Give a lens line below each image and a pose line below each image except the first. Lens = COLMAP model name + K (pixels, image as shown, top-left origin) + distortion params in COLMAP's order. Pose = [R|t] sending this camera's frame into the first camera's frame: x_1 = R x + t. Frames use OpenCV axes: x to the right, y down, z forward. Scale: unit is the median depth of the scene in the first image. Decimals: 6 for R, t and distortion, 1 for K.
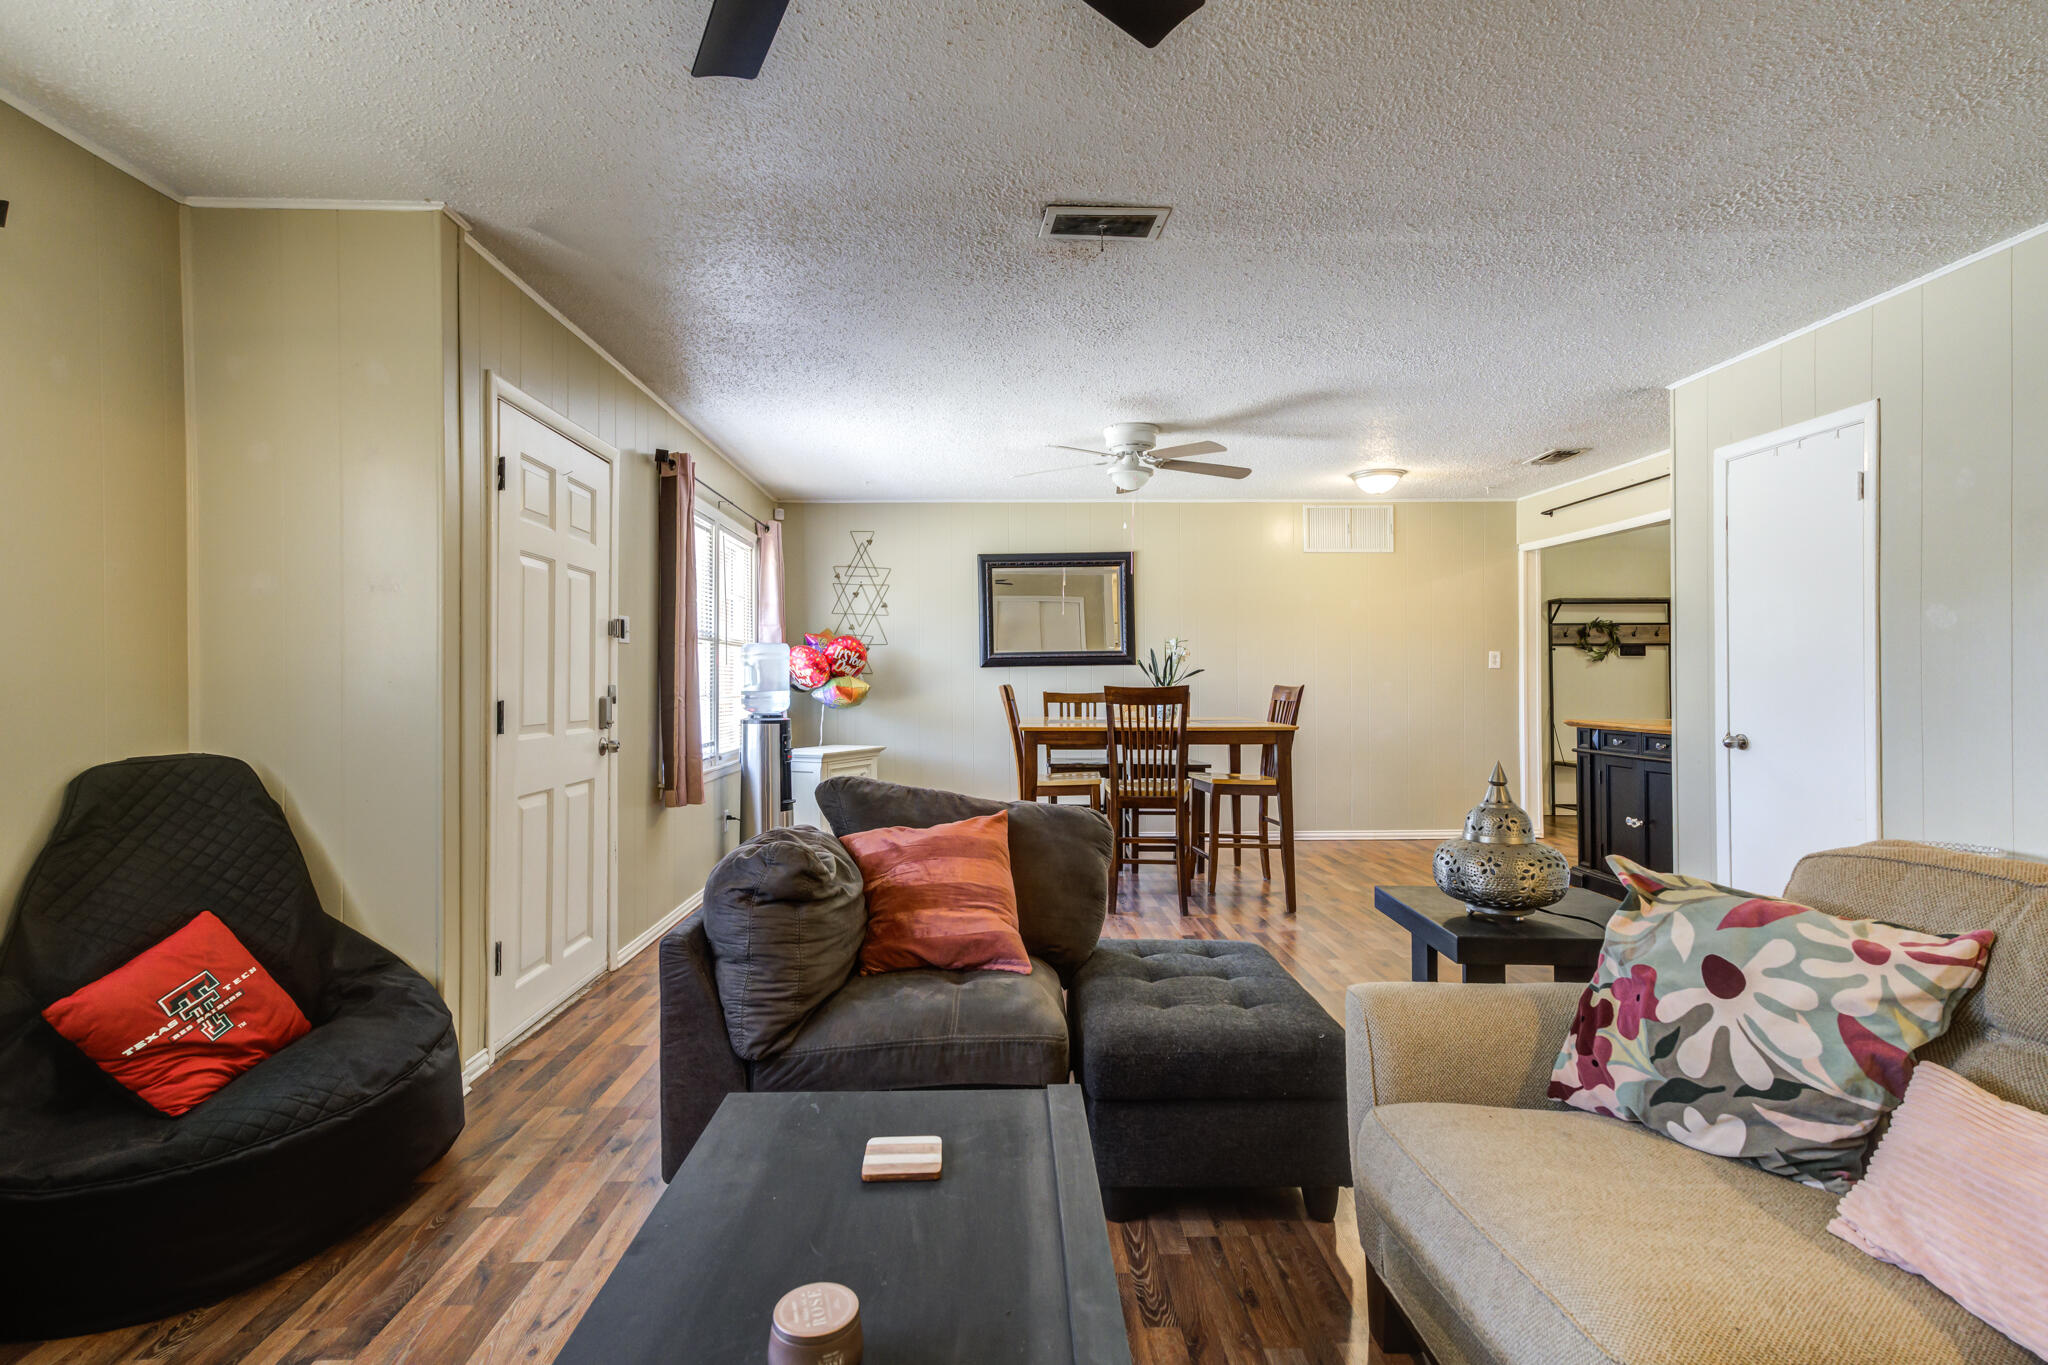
lens RADIAL K [[1018.8, 0, 1029.1], [0, 1018.8, 663.1], [0, 0, 1]] dist [0.026524, 0.001676]
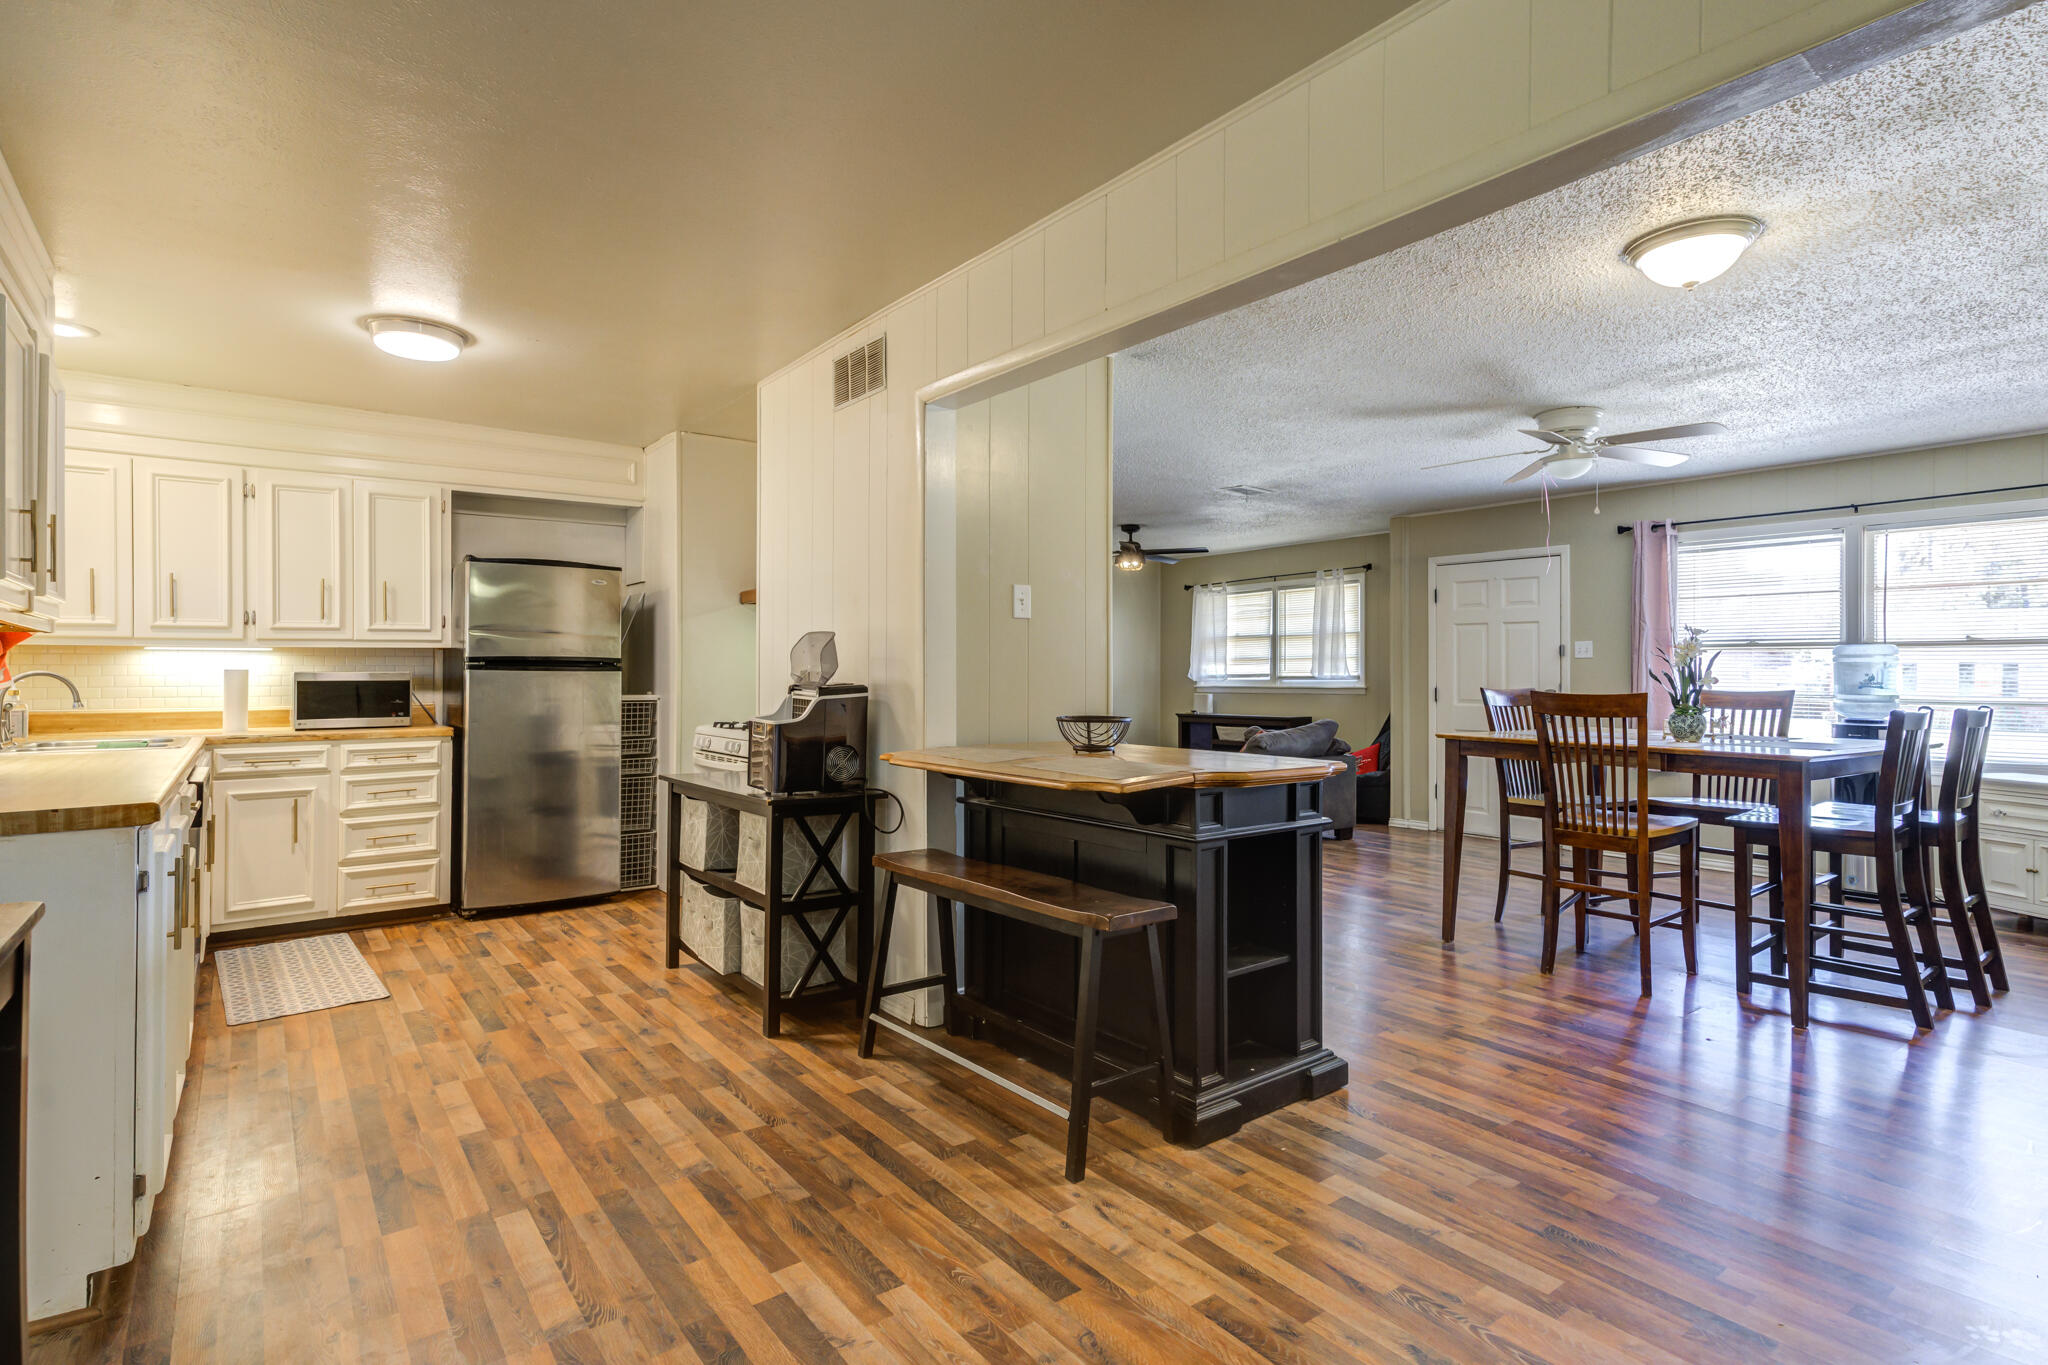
lens RADIAL K [[1021.5, 0, 1010.4], [0, 1021.5, 665.4], [0, 0, 1]] dist [-0.001499, 0.012402]
pose [[-0.821460, -0.007617, -0.570215, 0.965251], [0.003465, 0.999826, -0.018347, 0.014415], [0.570256, -0.017047, -0.821290, 1.355713]]
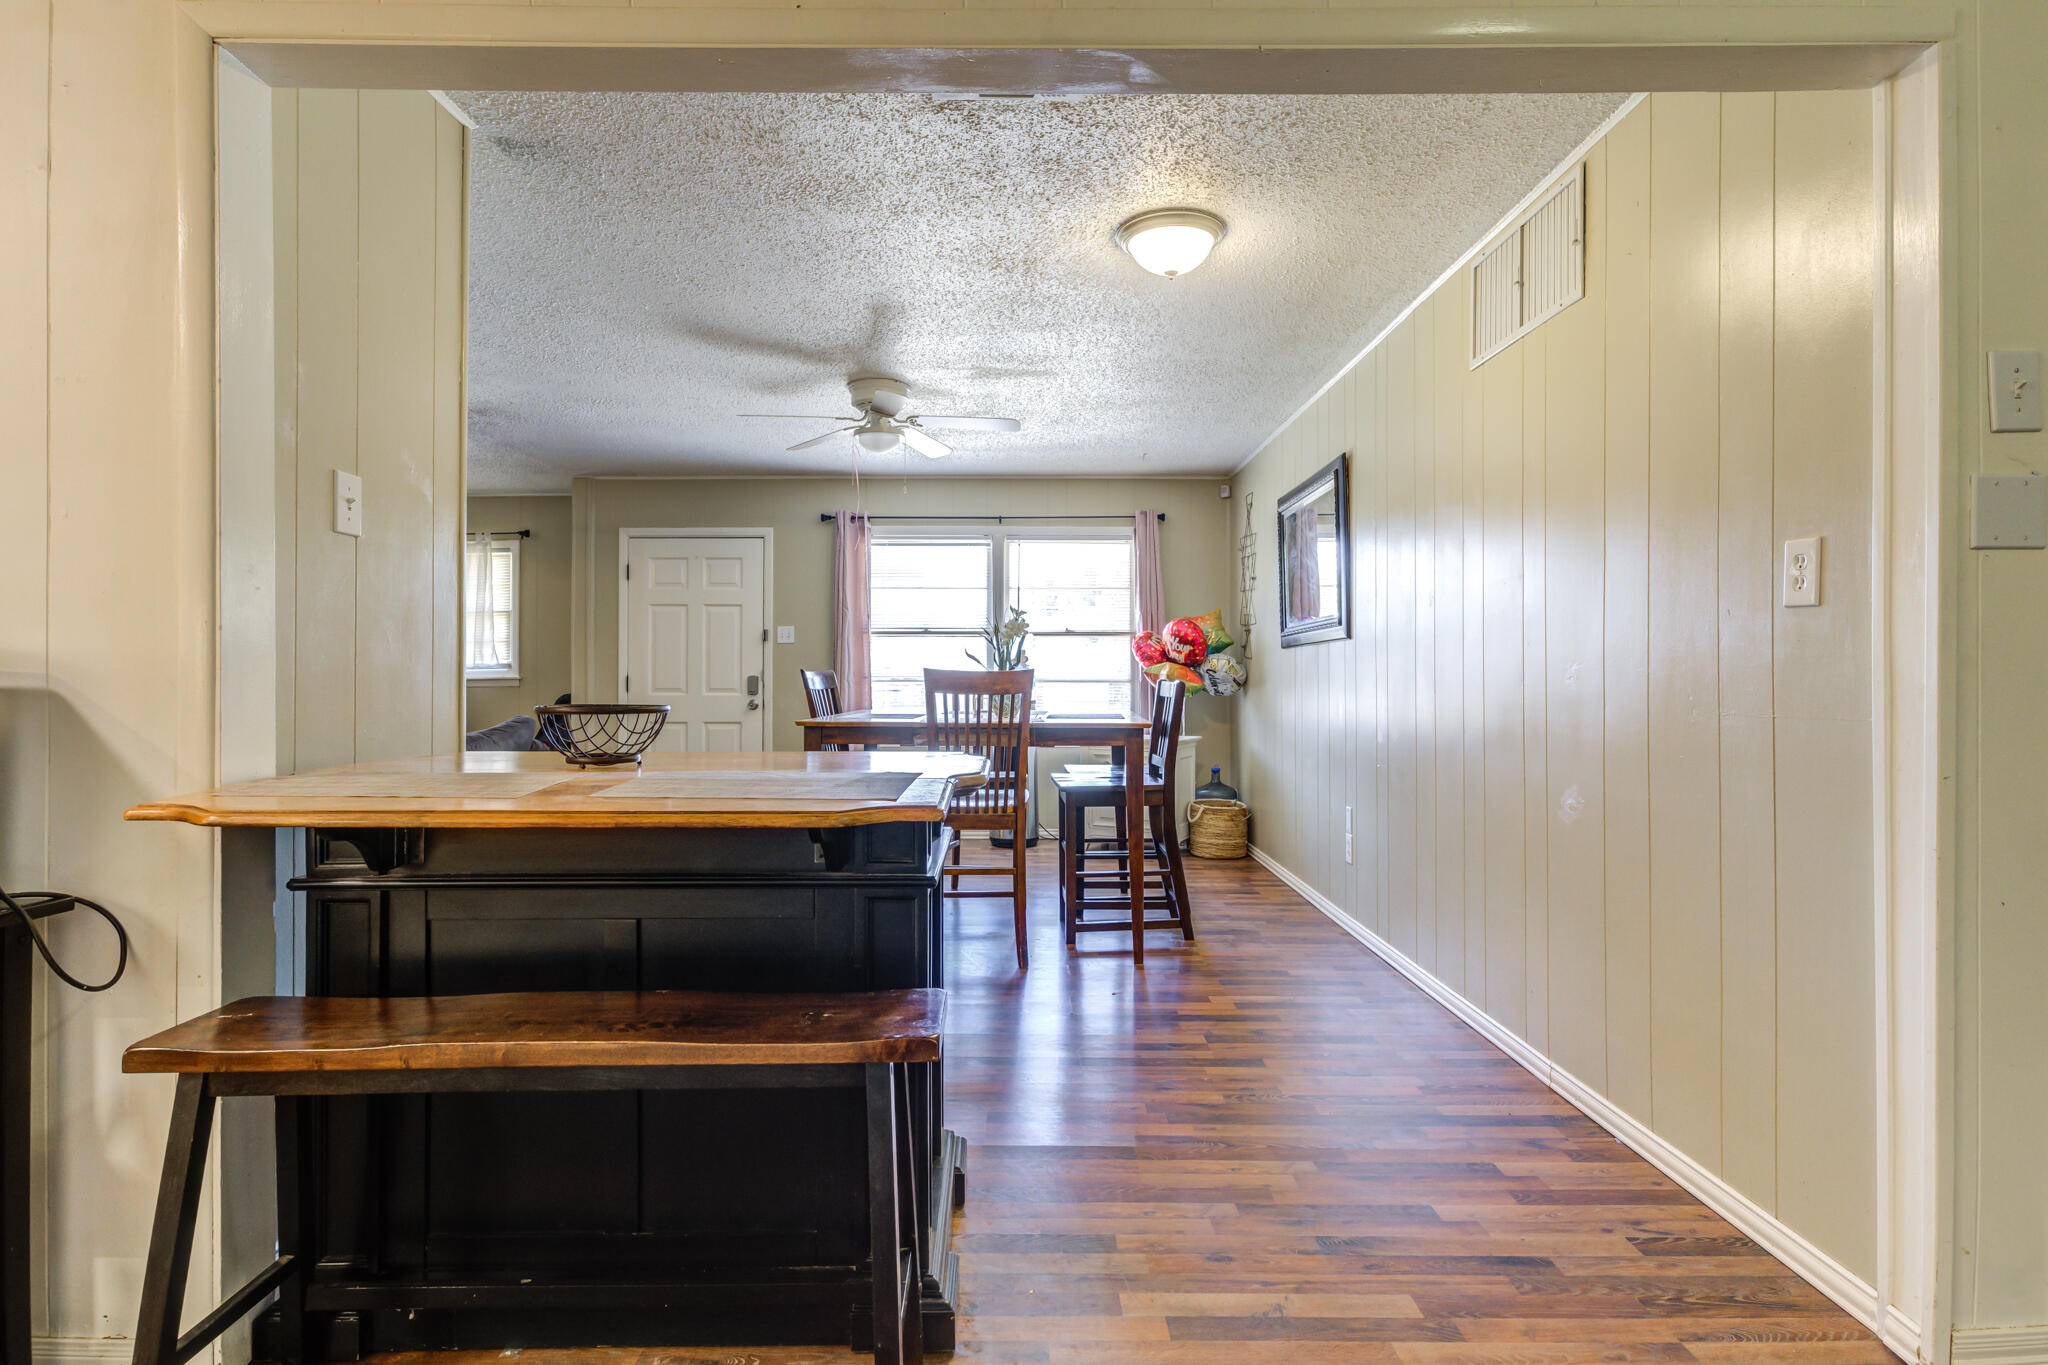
lens RADIAL K [[1061.2, 0, 1012.7], [0, 1061.2, 663.9], [0, 0, 1]] dist [-0.004099, 0.019489]
pose [[-0.046344, -0.007872, -0.998895, 0.945723], [0.015100, 0.999849, -0.008580, 0.024071], [0.998811, -0.015481, -0.046218, 1.066789]]
